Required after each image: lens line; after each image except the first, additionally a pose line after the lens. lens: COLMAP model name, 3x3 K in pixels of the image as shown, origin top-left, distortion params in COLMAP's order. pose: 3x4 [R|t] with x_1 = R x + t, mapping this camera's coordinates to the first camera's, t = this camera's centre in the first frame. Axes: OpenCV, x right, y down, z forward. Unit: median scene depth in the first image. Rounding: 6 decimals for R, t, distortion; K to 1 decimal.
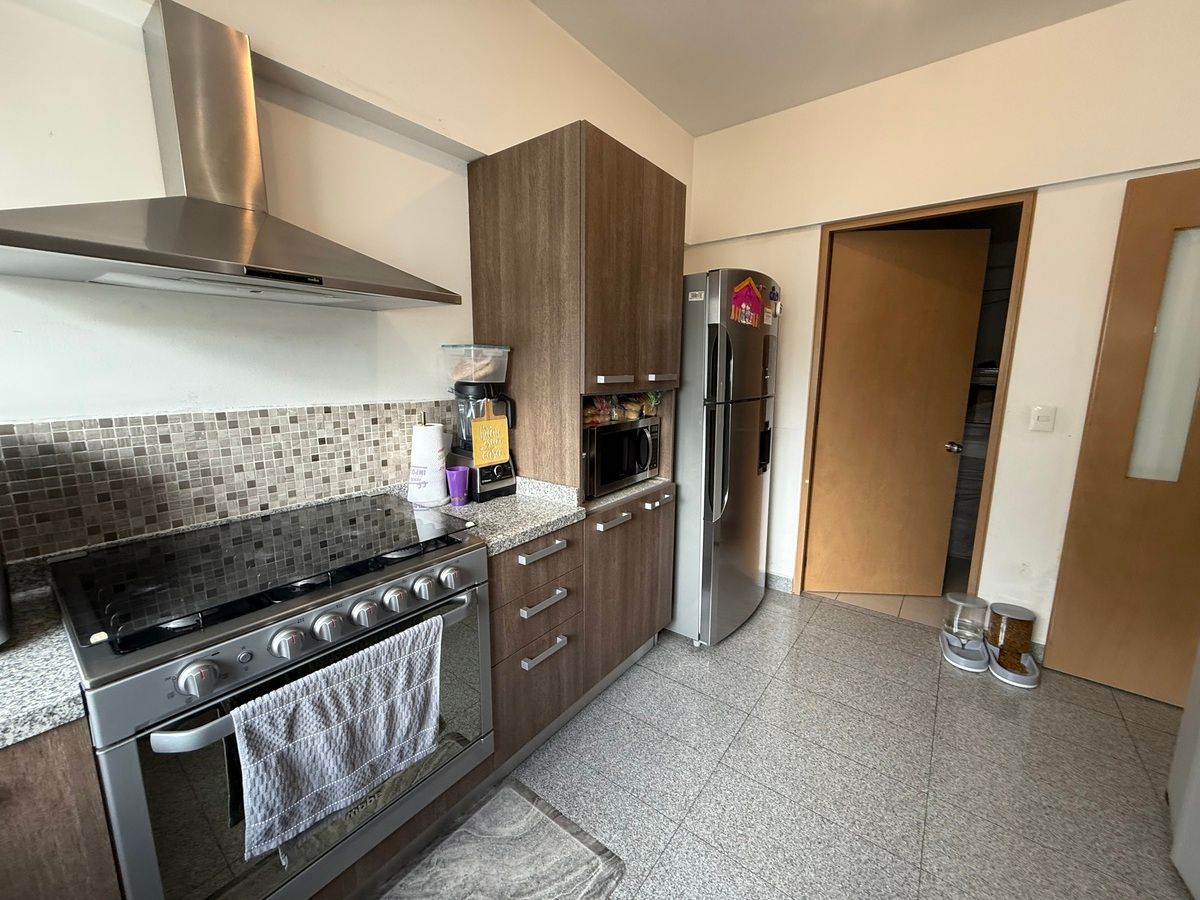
lens RADIAL K [[479.0, 0, 598.8], [0, 479.0, 448.9], [0, 0, 1]] dist [-0.002750, -0.000109]
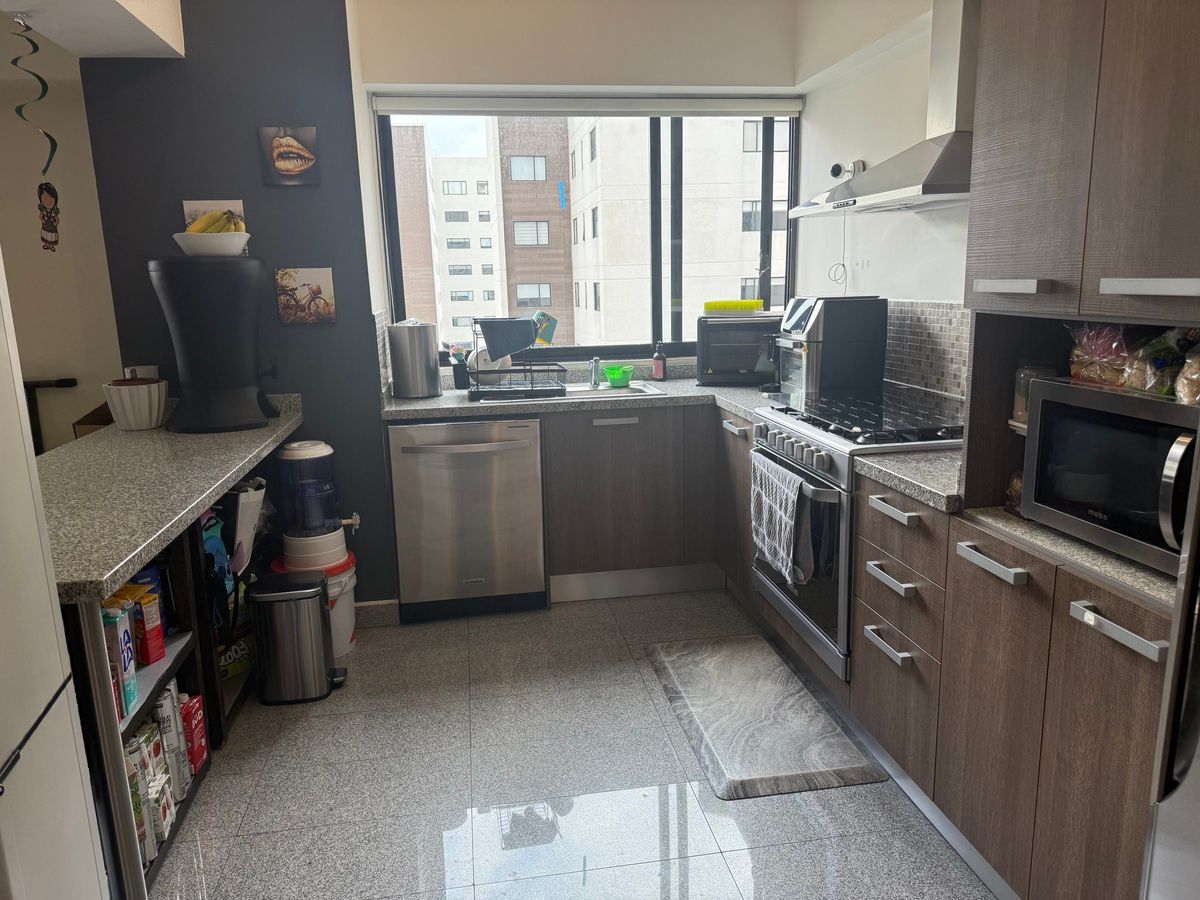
lens RADIAL K [[834.6, 0, 601.2], [0, 834.6, 452.5], [0, 0, 1]] dist [-0.003311, -0.057783]
pose [[-0.681496, 0.166040, -0.712737, 1.399652], [-0.097665, 0.944575, 0.313433, -0.300197], [0.725275, 0.283213, -0.627508, 1.822856]]
